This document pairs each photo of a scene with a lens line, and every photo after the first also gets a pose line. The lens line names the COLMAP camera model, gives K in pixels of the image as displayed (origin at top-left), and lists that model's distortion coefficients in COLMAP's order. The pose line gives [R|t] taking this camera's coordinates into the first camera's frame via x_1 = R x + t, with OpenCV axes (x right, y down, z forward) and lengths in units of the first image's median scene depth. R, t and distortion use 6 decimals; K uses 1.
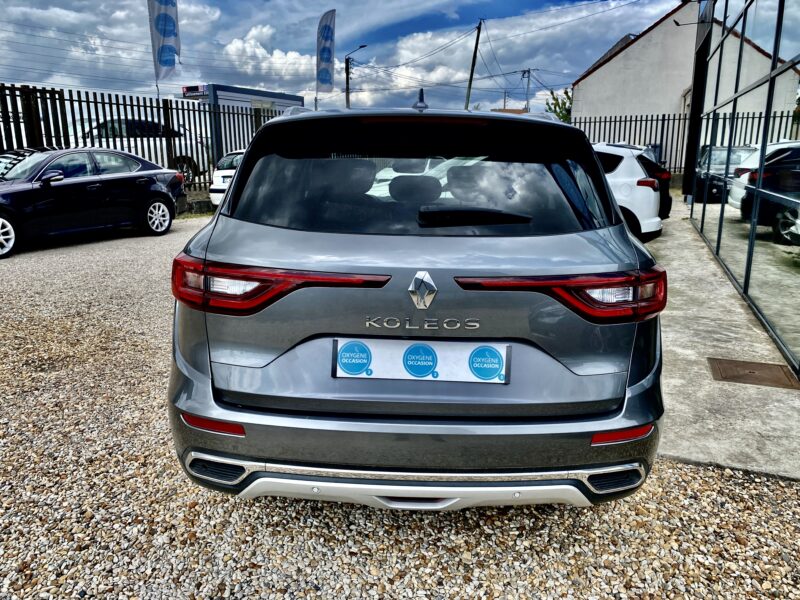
lens RADIAL K [[611.8, 0, 399.5], [0, 611.8, 295.1], [0, 0, 1]] dist [0.006012, -0.003021]
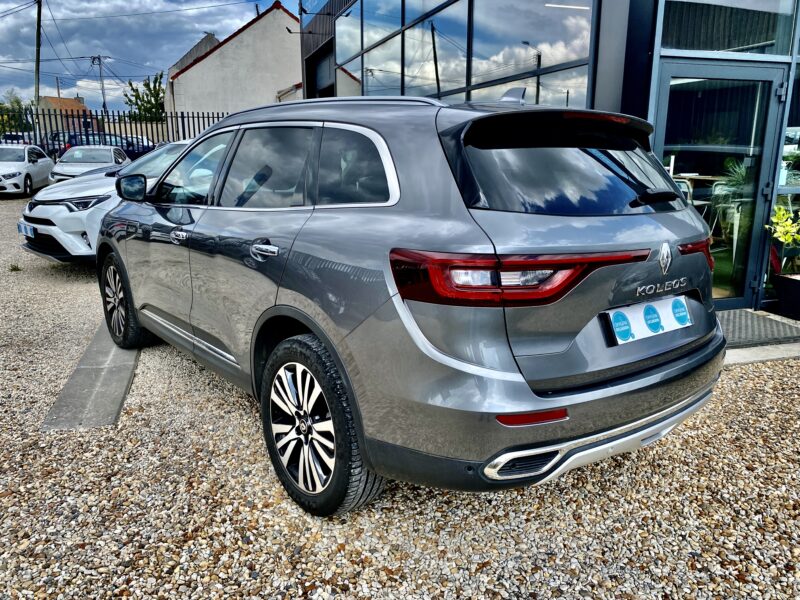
lens RADIAL K [[611.8, 0, 399.5], [0, 611.8, 295.1], [0, 0, 1]] dist [0.006012, -0.003021]
pose [[0.774184, -0.135169, 0.618359, -0.088825], [0.131393, 0.989971, 0.051897, -0.005505], [-0.619173, 0.041070, 0.784180, 0.029202]]
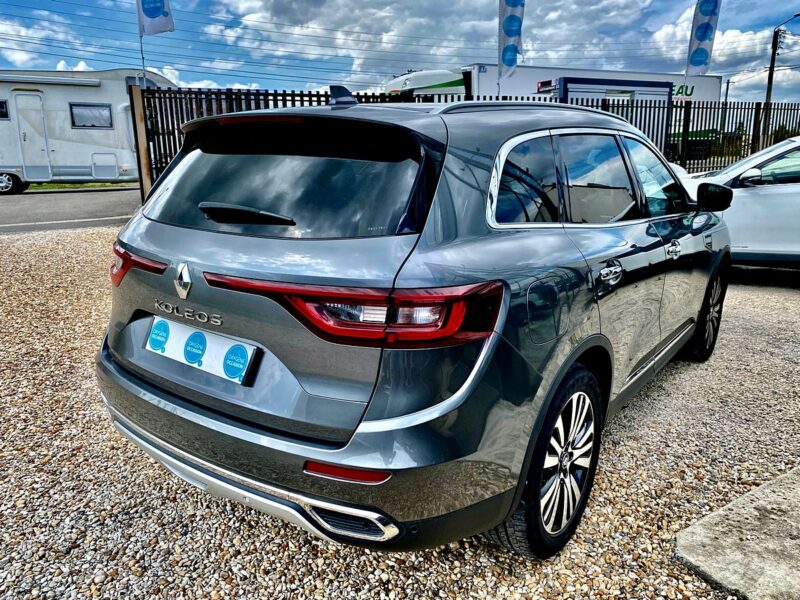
lens RADIAL K [[611.8, 0, 399.5], [0, 611.8, 295.1], [0, 0, 1]] dist [0.006012, -0.003021]
pose [[0.801975, 0.123122, -0.584531, 0.075520], [-0.116421, 0.991980, 0.049216, -0.006301], [0.585902, 0.028581, 0.809877, 0.027731]]
